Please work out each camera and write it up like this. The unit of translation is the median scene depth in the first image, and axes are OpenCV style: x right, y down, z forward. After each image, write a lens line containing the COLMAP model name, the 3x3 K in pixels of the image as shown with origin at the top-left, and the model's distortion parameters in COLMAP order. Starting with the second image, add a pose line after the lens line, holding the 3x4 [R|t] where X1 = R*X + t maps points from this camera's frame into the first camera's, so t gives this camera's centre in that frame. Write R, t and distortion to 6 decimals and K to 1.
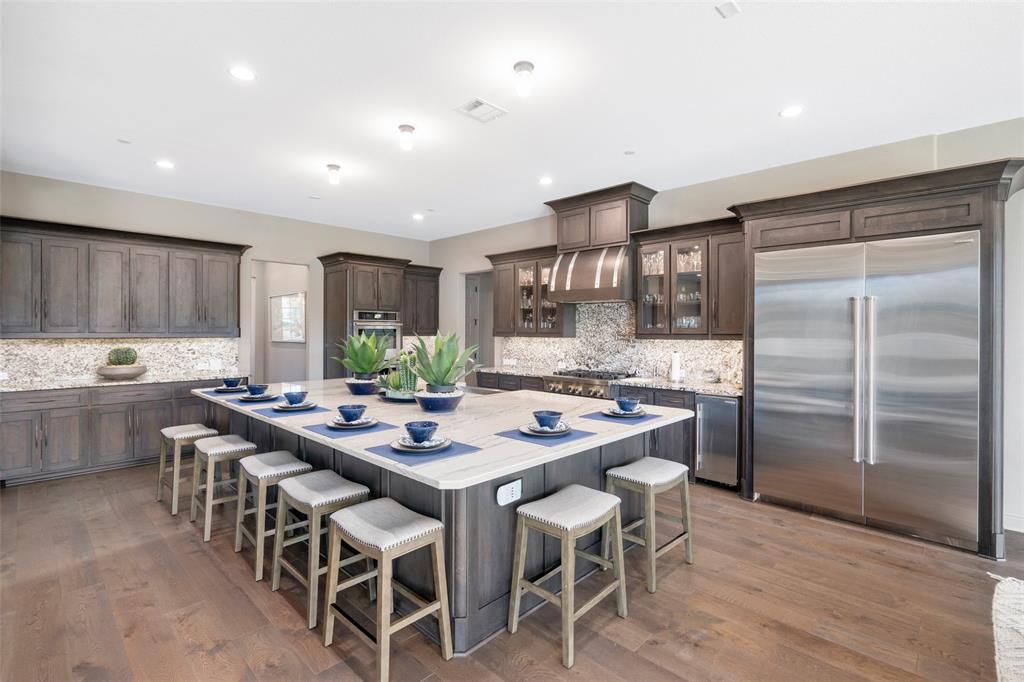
lens RADIAL K [[475.2, 0, 510.4], [0, 475.2, 331.8], [0, 0, 1]] dist [0.002656, 0.000316]
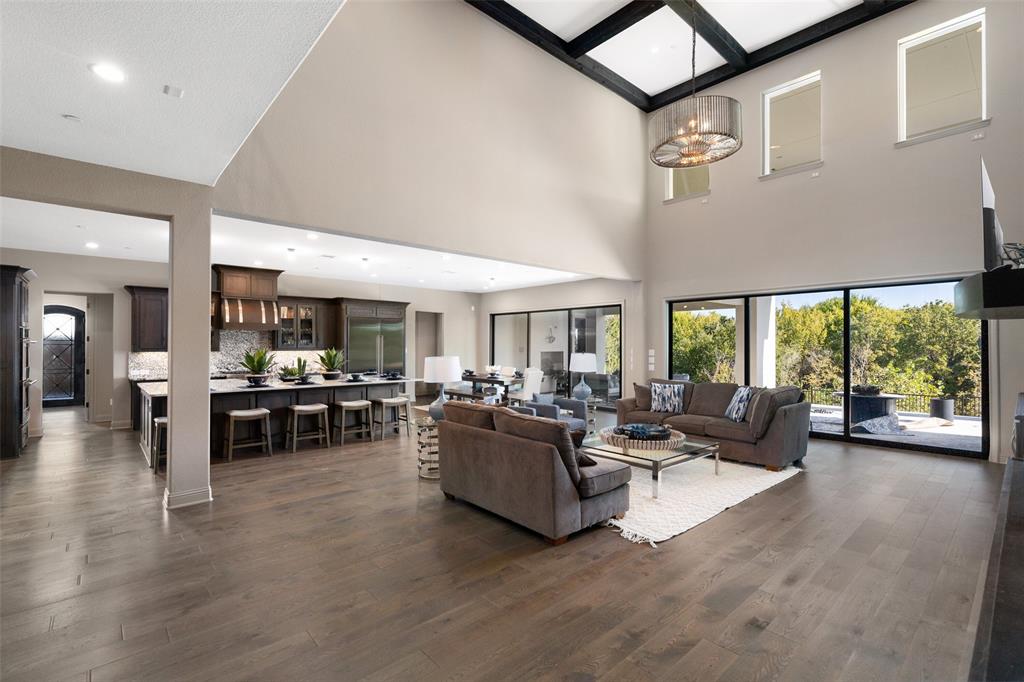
lens RADIAL K [[463.0, 0, 512.0], [0, 463.0, 341.0], [0, 0, 1]] dist [-0.009387, 0.005310]
pose [[0.057361, 0.005715, 0.998337, -1.477745], [0.004981, 0.999970, -0.006010, -0.007808], [-0.998341, 0.005318, 0.057331, -0.042090]]
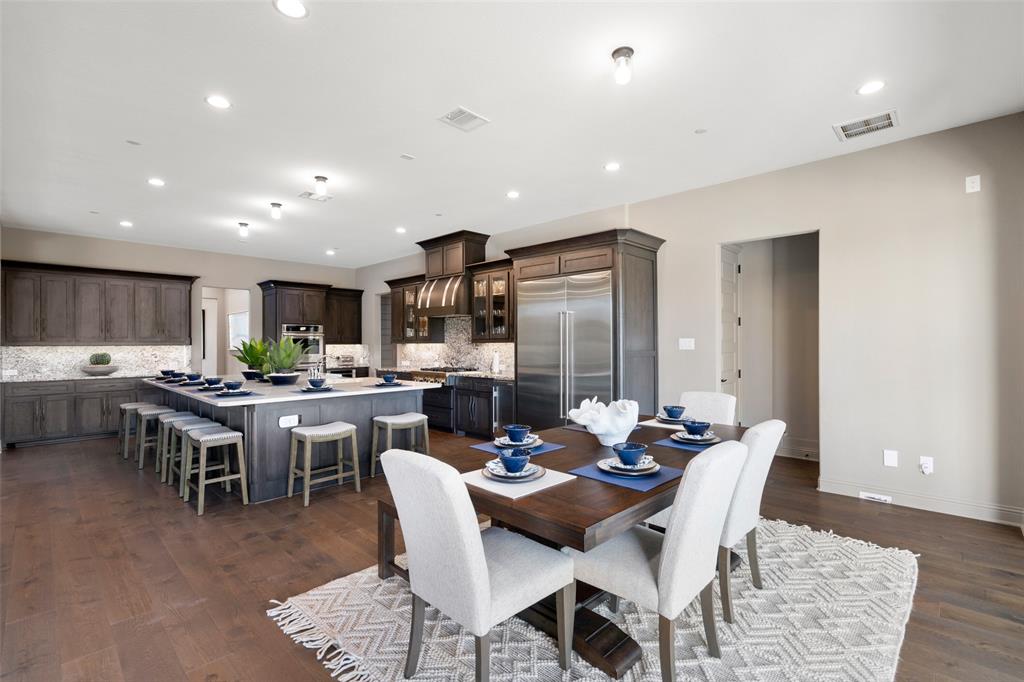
lens RADIAL K [[463.0, 0, 512.0], [0, 463.0, 341.0], [0, 0, 1]] dist [-0.009387, 0.005310]
pose [[0.999947, -0.009592, 0.003654, 0.365922], [0.009628, 0.999906, -0.009763, 0.023885], [-0.003560, 0.009798, 0.999946, -0.334675]]
